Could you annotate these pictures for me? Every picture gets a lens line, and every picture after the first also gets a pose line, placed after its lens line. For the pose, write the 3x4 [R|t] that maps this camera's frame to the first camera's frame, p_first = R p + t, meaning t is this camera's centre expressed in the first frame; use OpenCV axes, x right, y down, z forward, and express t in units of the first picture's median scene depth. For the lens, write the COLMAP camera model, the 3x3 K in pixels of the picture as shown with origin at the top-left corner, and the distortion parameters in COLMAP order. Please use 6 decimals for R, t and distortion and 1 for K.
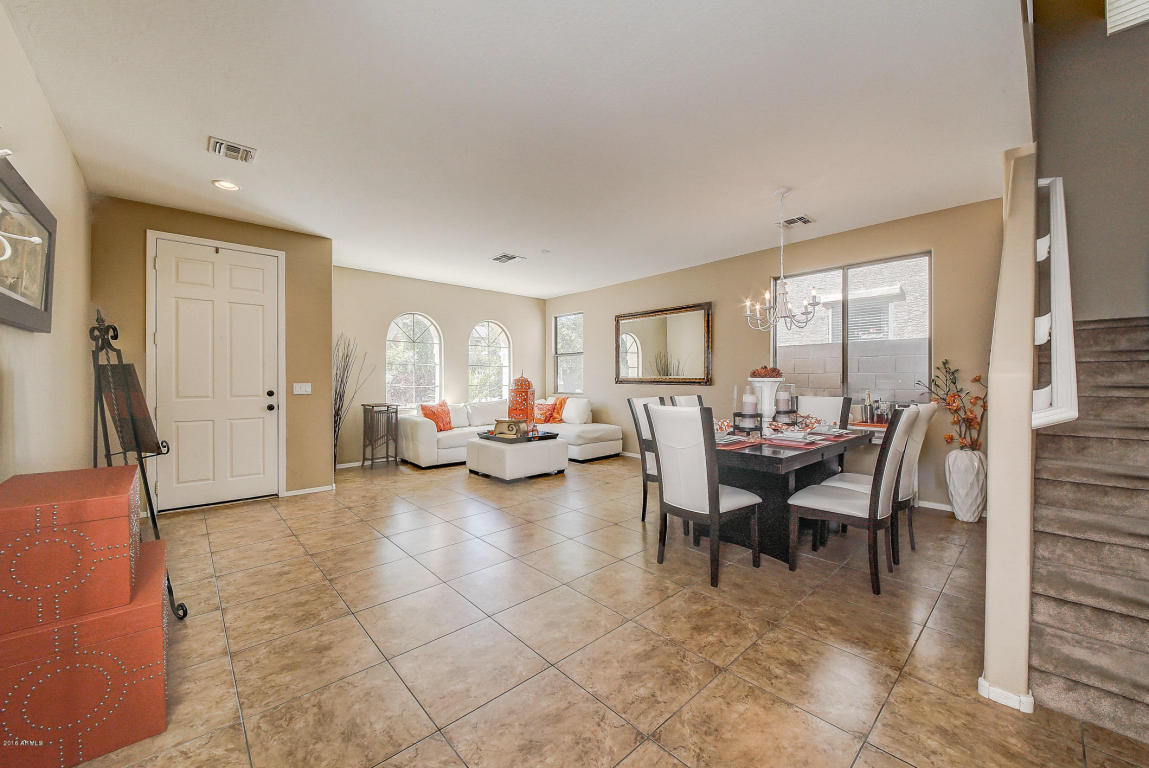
lens RADIAL K [[442.9, 0, 600.8], [0, 442.9, 378.1], [0, 0, 1]] dist [-0.000616, -0.005947]
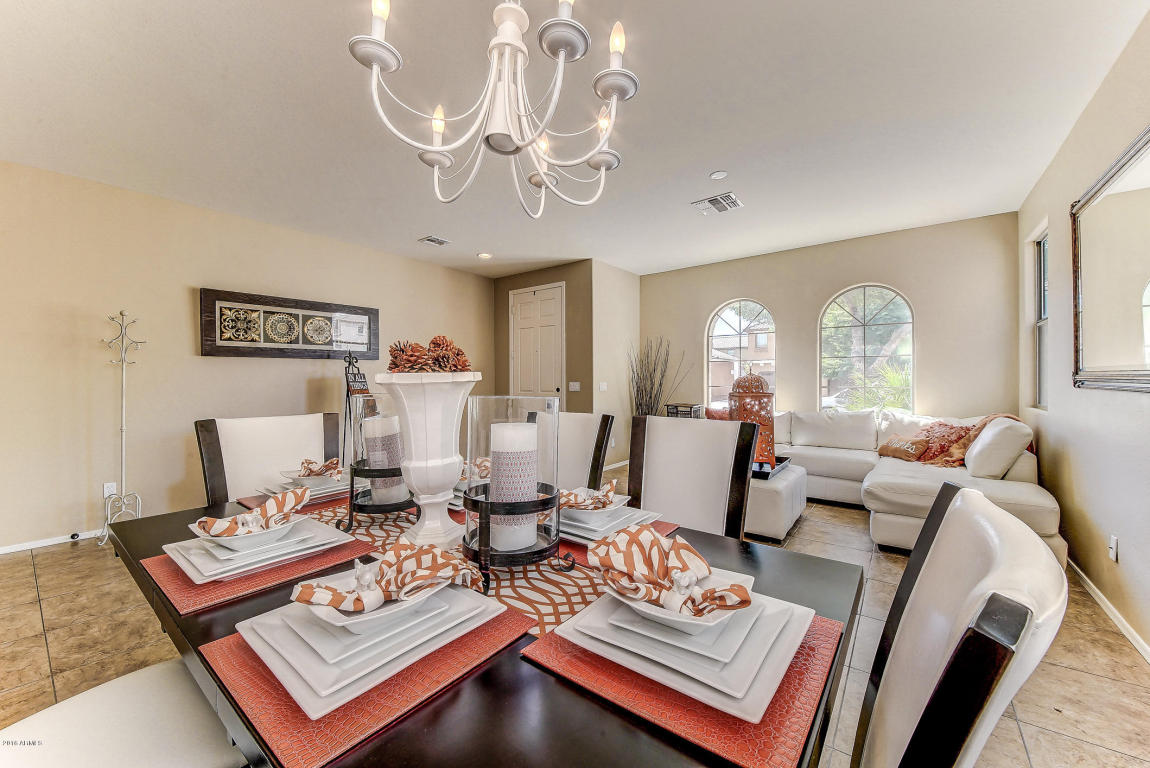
lens RADIAL K [[438.4, 0, 550.4], [0, 438.4, 378.0], [0, 0, 1]] dist [-0.000099, -0.000097]
pose [[0.121428, -0.000492, -0.992600, 0.571245], [0.005555, 0.999985, 0.000184, -0.001541], [0.992585, -0.005536, 0.121429, 0.818980]]
